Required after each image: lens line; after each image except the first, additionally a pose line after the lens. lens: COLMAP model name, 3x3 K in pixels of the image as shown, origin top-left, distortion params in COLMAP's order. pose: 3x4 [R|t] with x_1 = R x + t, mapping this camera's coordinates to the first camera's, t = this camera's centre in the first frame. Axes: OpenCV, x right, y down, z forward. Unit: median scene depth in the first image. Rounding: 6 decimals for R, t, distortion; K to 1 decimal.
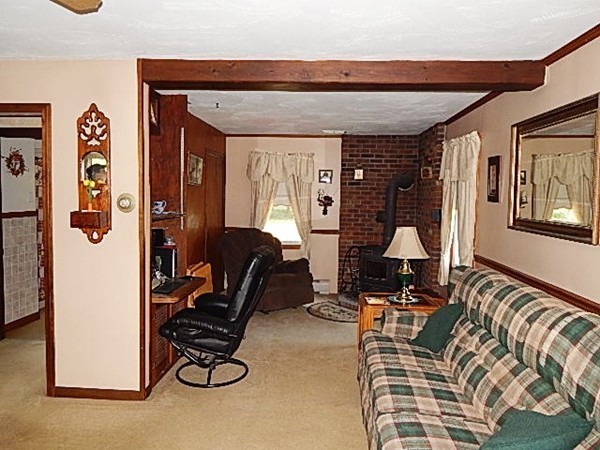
lens RADIAL K [[435.2, 0, 299.0], [0, 435.2, 223.7], [0, 0, 1]] dist [-0.057407, -0.001119]
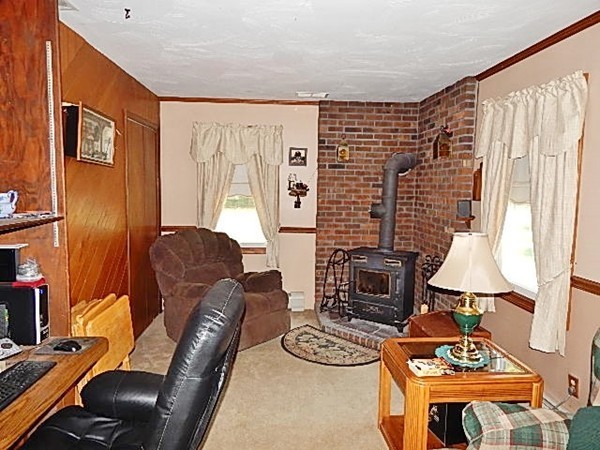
lens RADIAL K [[400.1, 0, 300.6], [0, 400.1, 227.2], [0, 0, 1]] dist [-0.008098, -0.003534]
pose [[0.990693, -0.017262, 0.135018, -0.031156], [0.011623, 0.999031, 0.042441, -0.016904], [-0.135620, -0.040477, 0.989934, 0.317737]]
